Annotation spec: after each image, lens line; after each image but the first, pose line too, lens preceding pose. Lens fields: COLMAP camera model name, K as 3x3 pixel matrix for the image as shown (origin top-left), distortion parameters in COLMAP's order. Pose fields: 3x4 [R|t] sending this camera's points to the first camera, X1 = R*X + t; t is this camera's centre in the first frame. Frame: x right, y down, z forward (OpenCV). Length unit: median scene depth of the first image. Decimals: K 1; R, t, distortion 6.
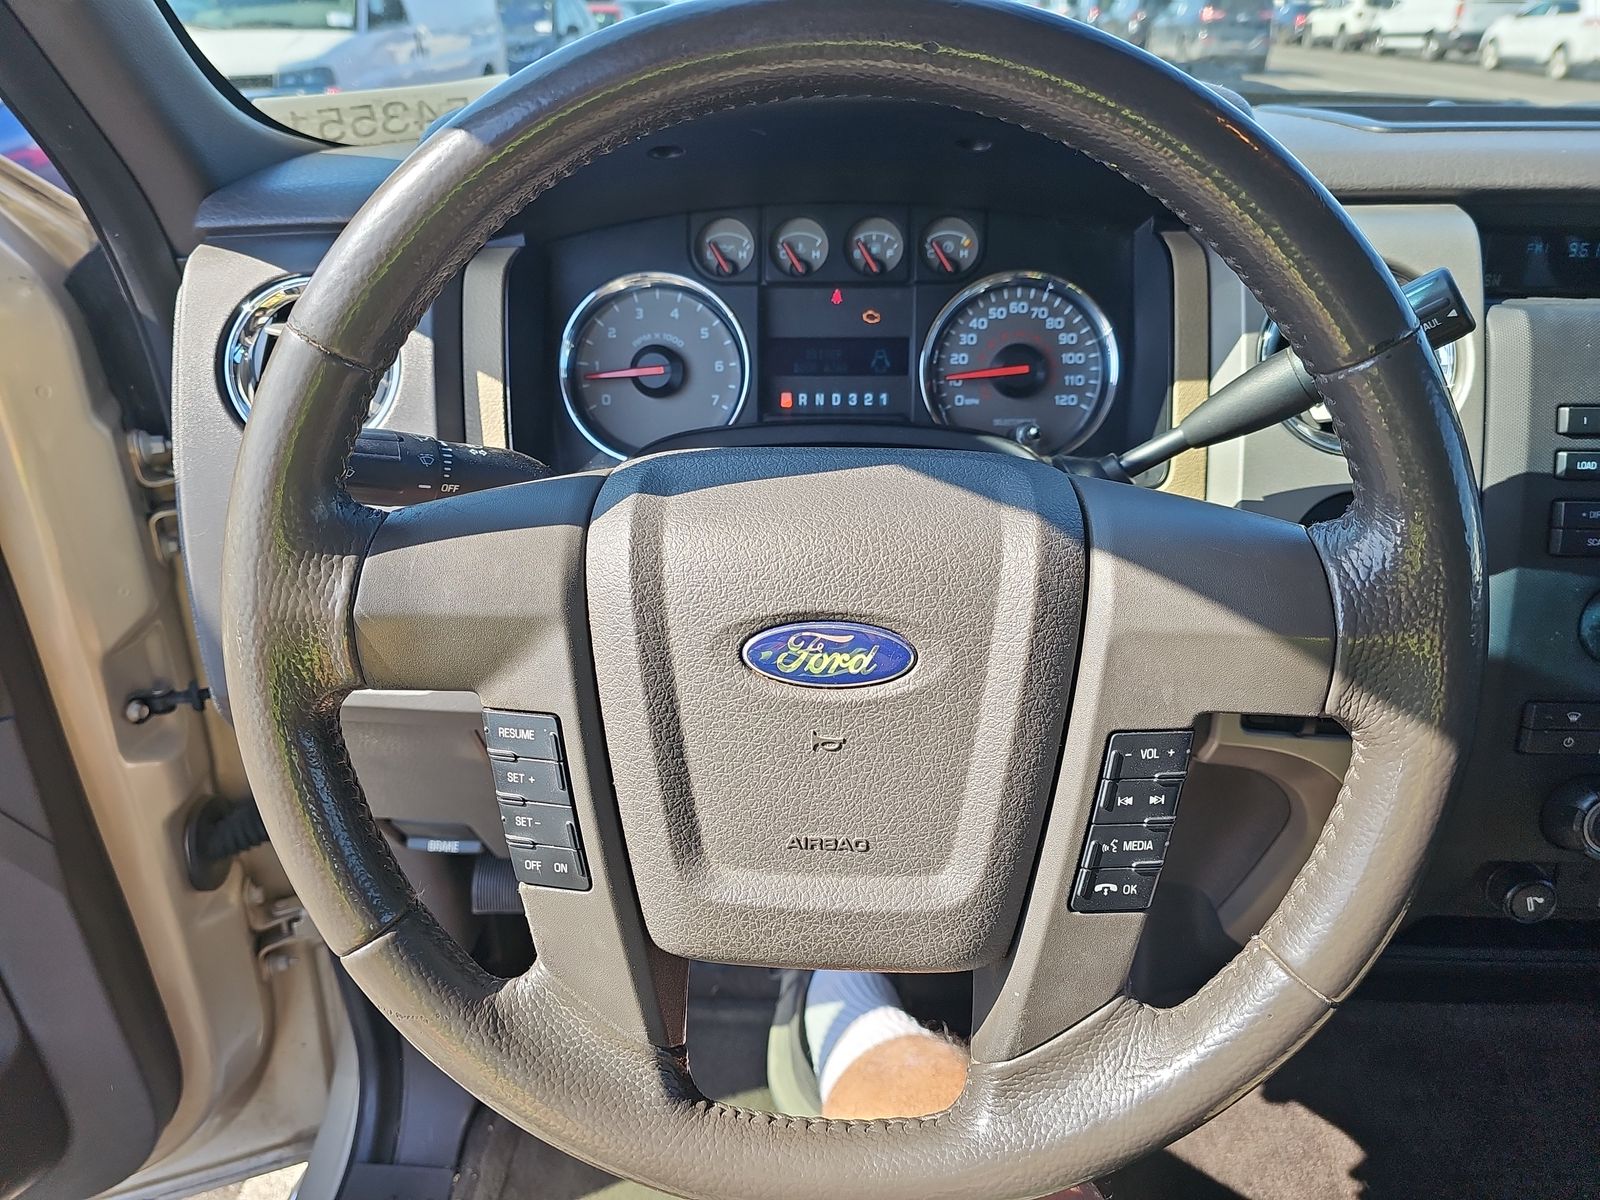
lens RADIAL K [[1089.1, 0, 799.4], [0, 1089.1, 606.0], [0, 0, 1]] dist [0.028600, -0.039247]
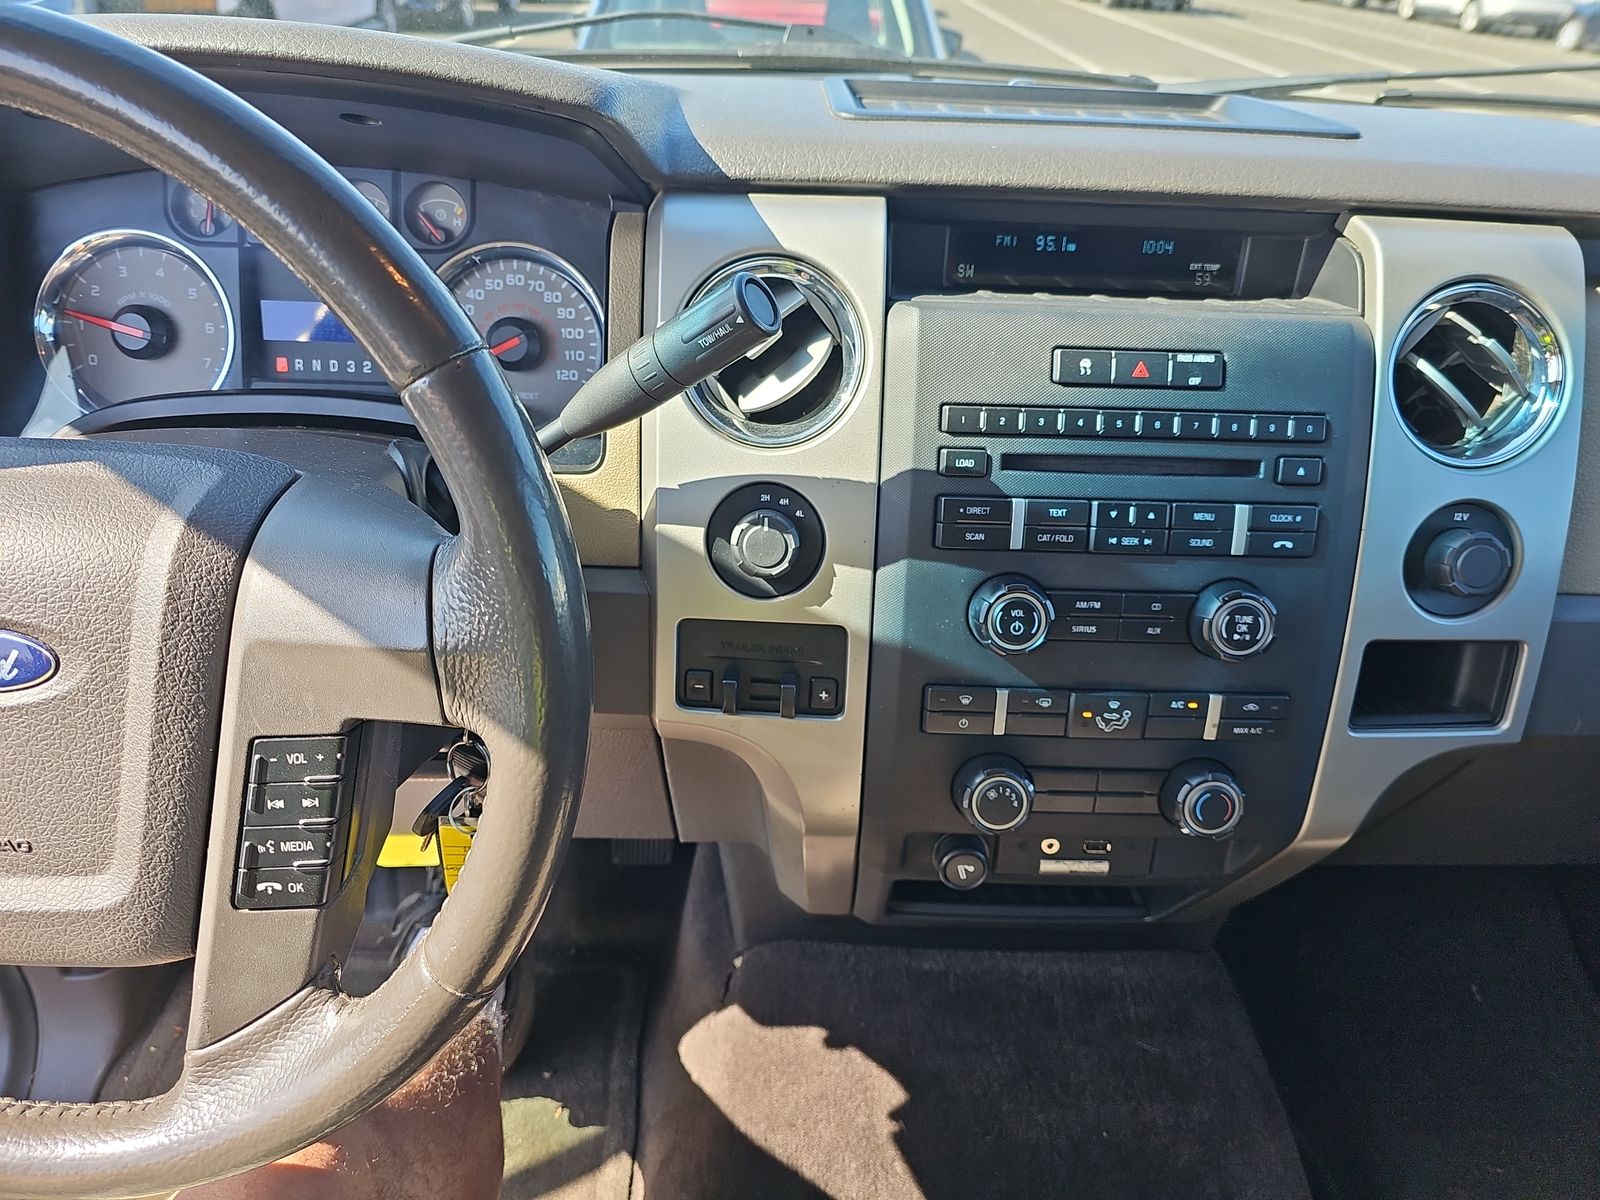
lens RADIAL K [[1089.1, 0, 797.9], [0, 1089.1, 599.6], [0, 0, 1]] dist [0.028600, -0.039247]
pose [[0.997241, 0.012558, 0.073166, 0.391392], [-0.016651, 0.998314, 0.055599, -0.042896], [-0.072344, -0.056664, 0.995769, -0.024413]]
